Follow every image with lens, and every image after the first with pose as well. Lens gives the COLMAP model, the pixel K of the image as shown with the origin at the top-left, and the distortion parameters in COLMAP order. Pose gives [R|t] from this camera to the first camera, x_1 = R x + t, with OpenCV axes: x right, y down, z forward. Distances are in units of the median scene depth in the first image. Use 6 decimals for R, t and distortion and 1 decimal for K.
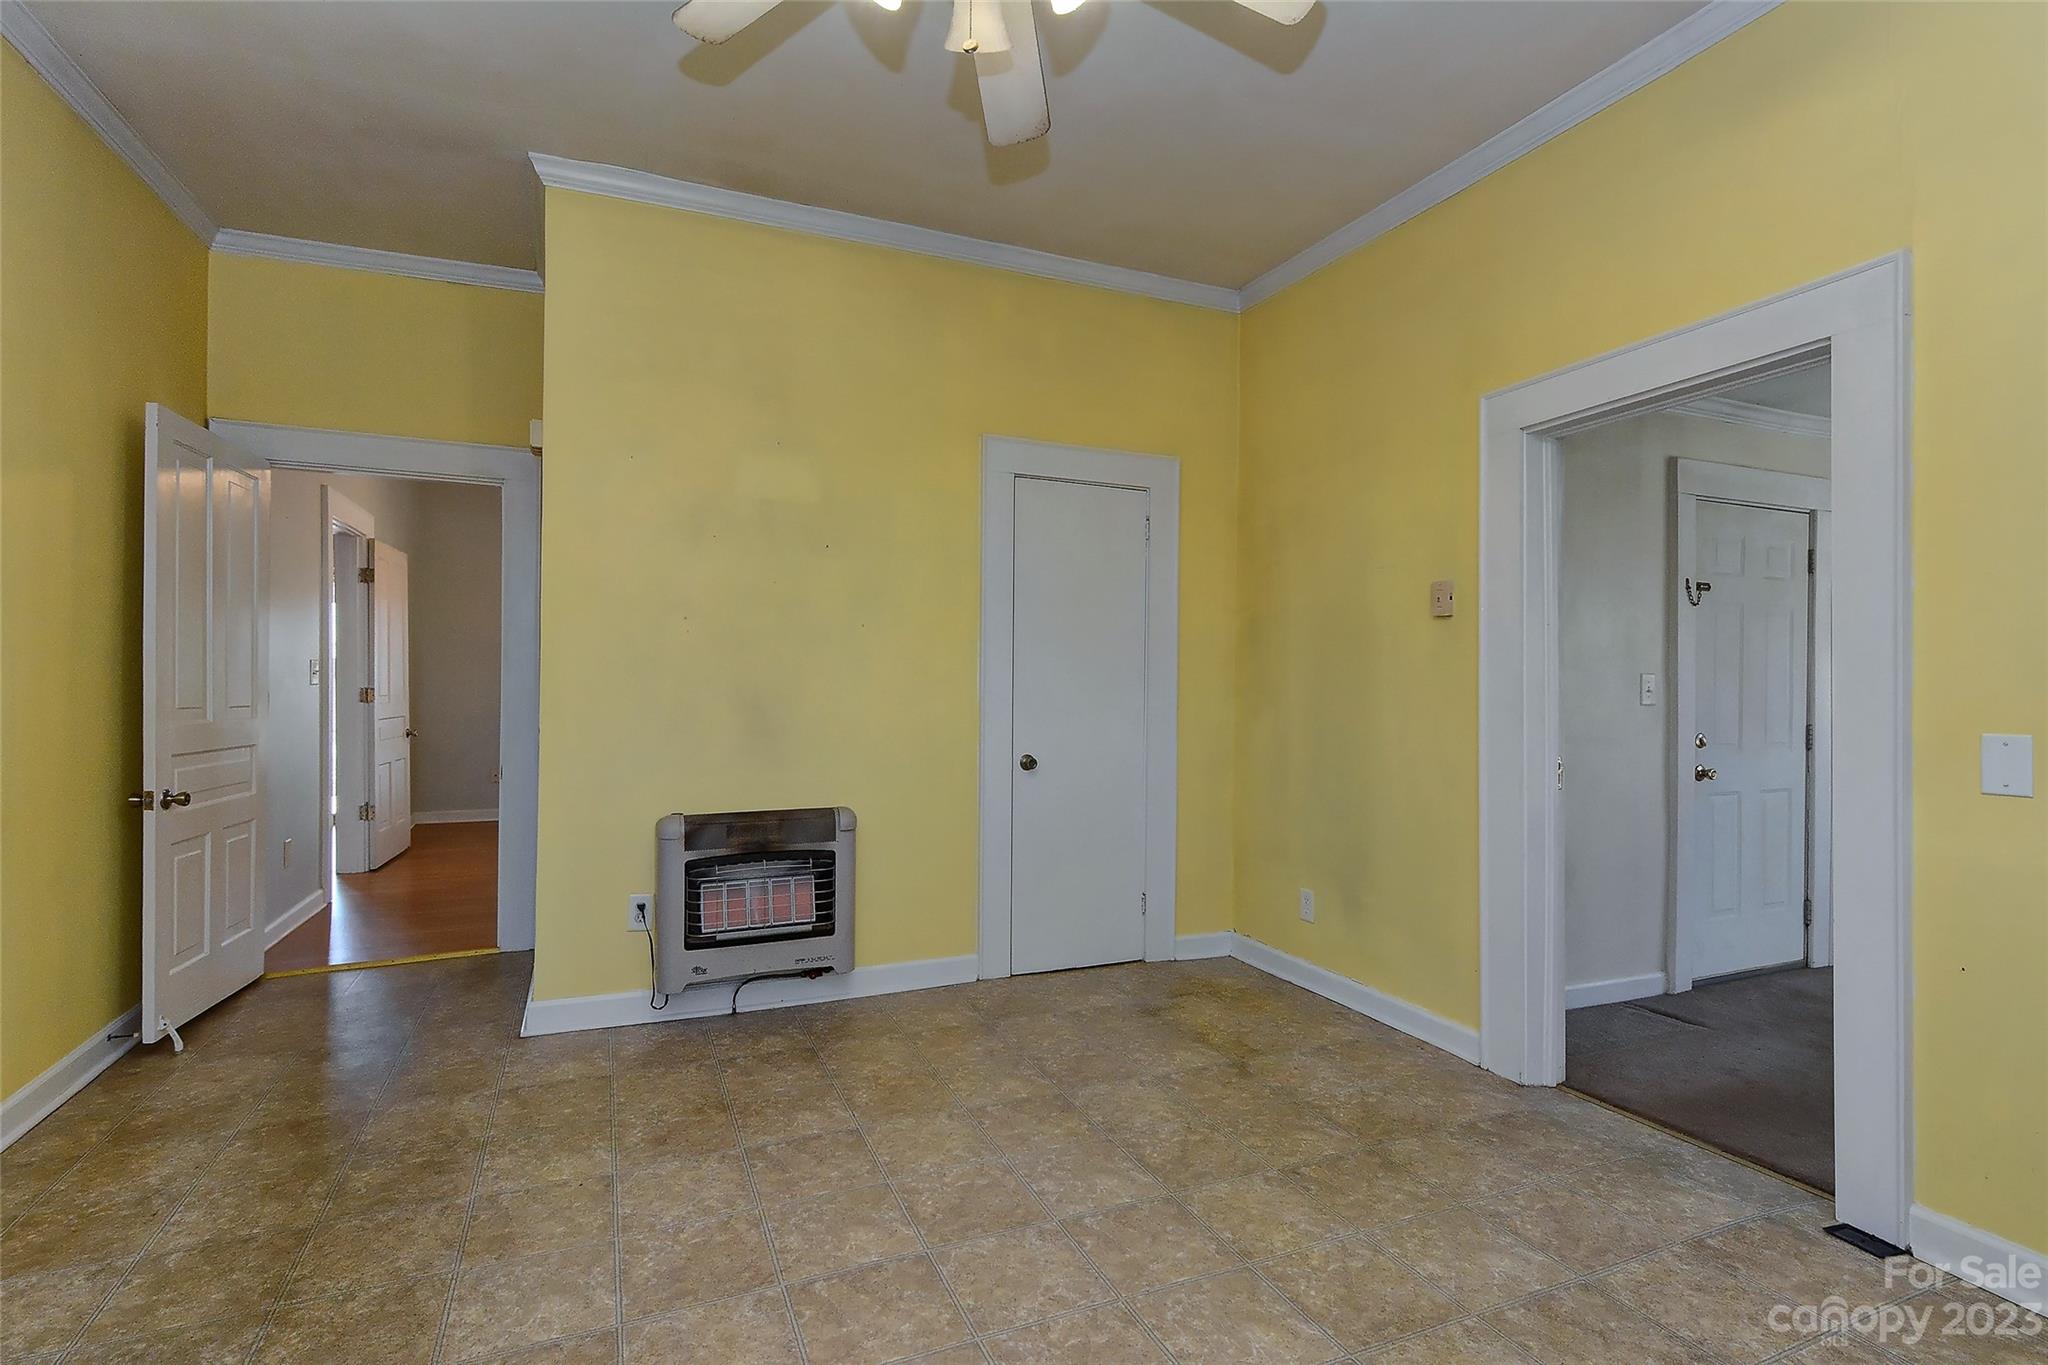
lens RADIAL K [[1011.6, 0, 1032.2], [0, 1011.6, 689.1], [0, 0, 1]] dist [-0.003383, 0.000154]
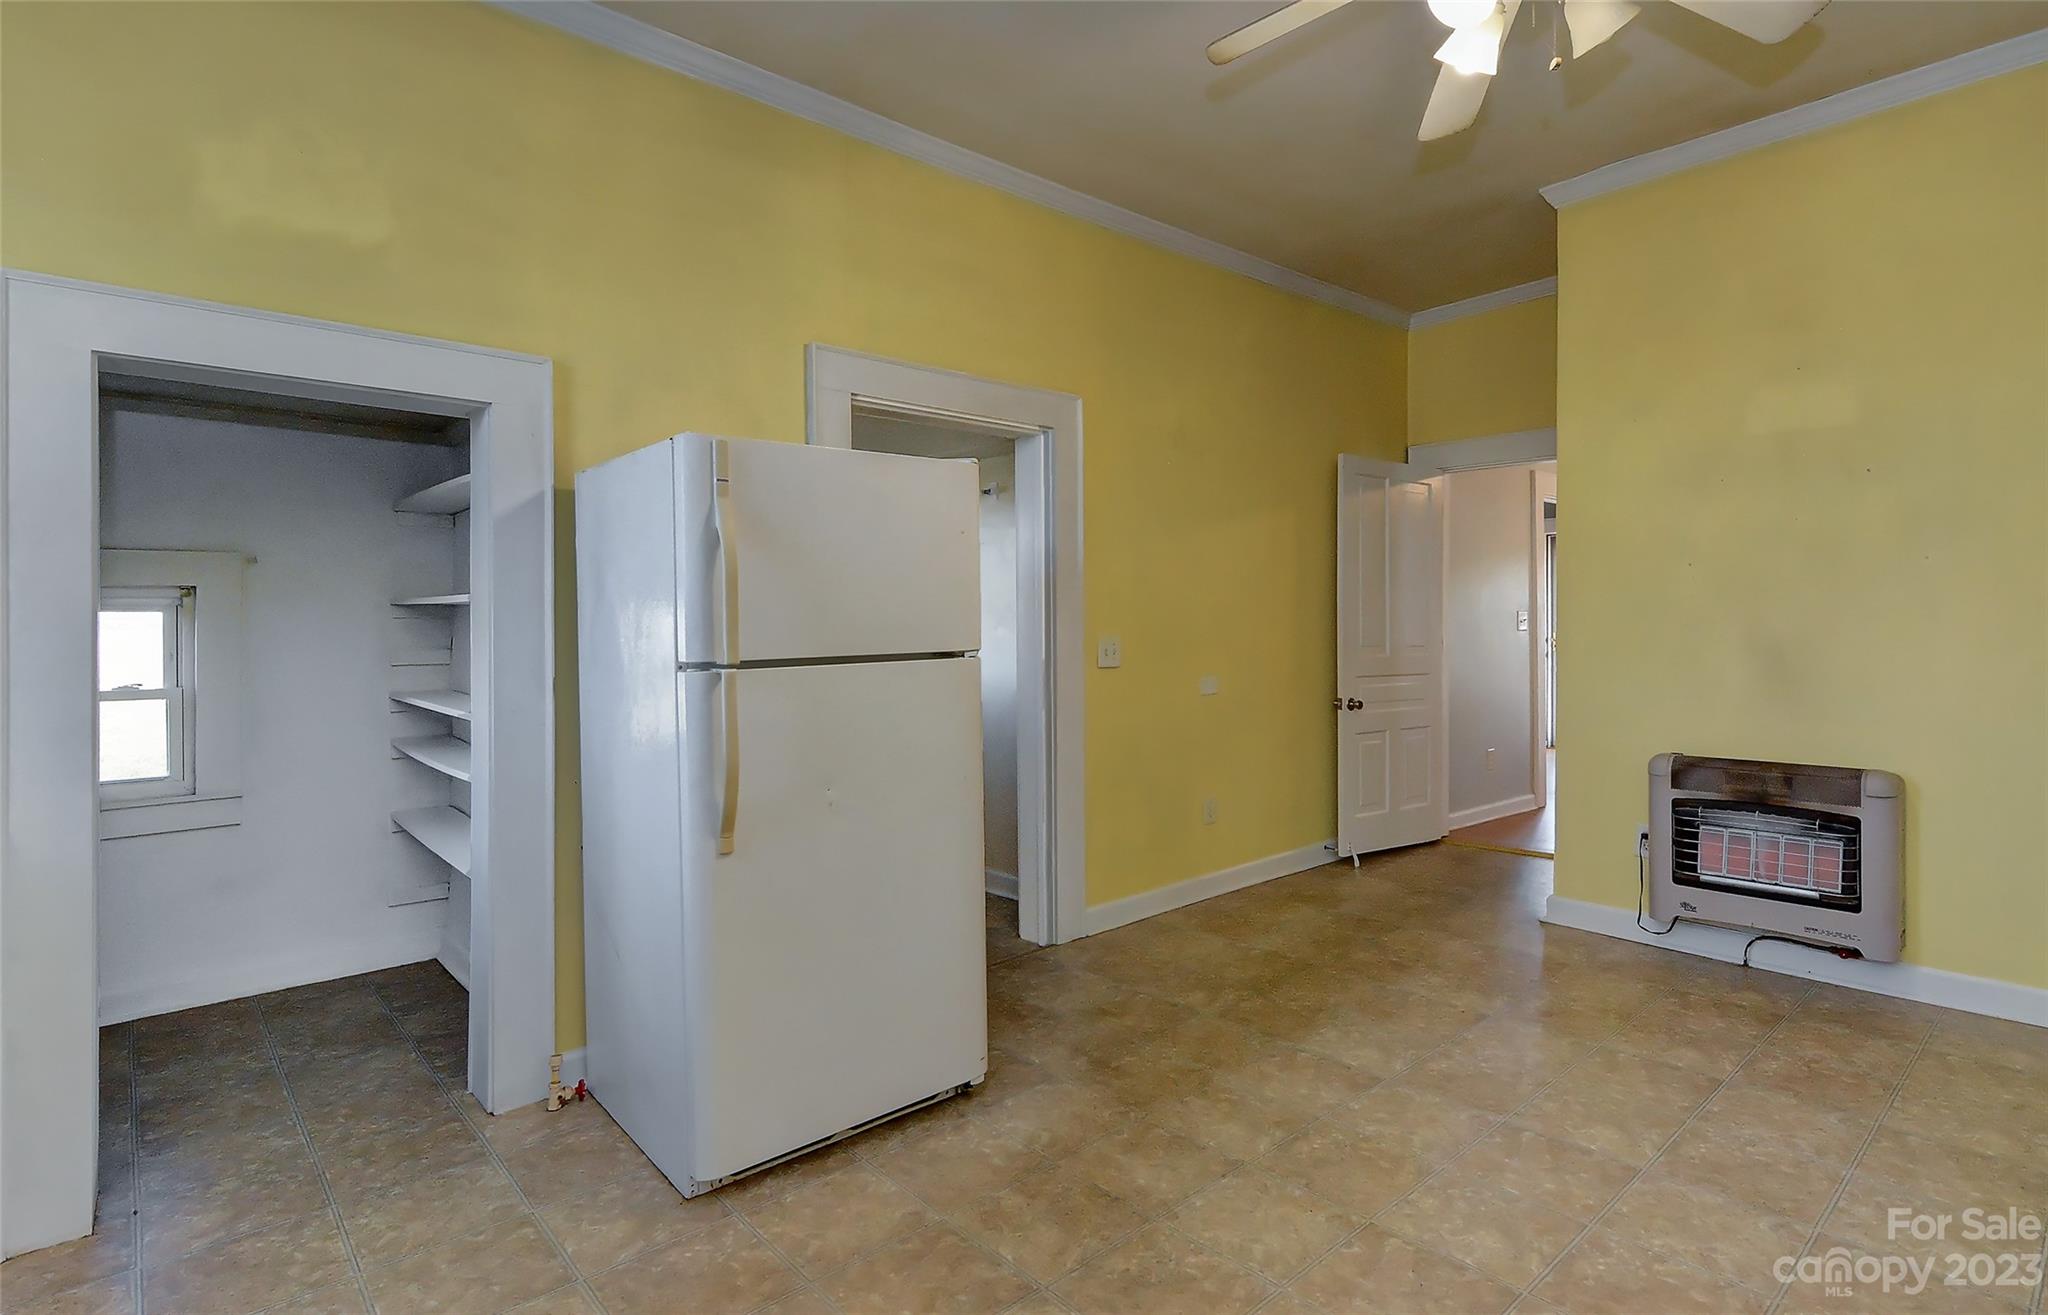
lens RADIAL K [[990.0, 0, 1024.0], [0, 990.0, 657.5], [0, 0, 1]] dist [0.001848, 0.000178]
pose [[0.303361, 0.023247, -0.952592, 0.422714], [0.000221, 0.999701, 0.024467, -0.000988], [0.952876, -0.007633, 0.303265, 0.048225]]
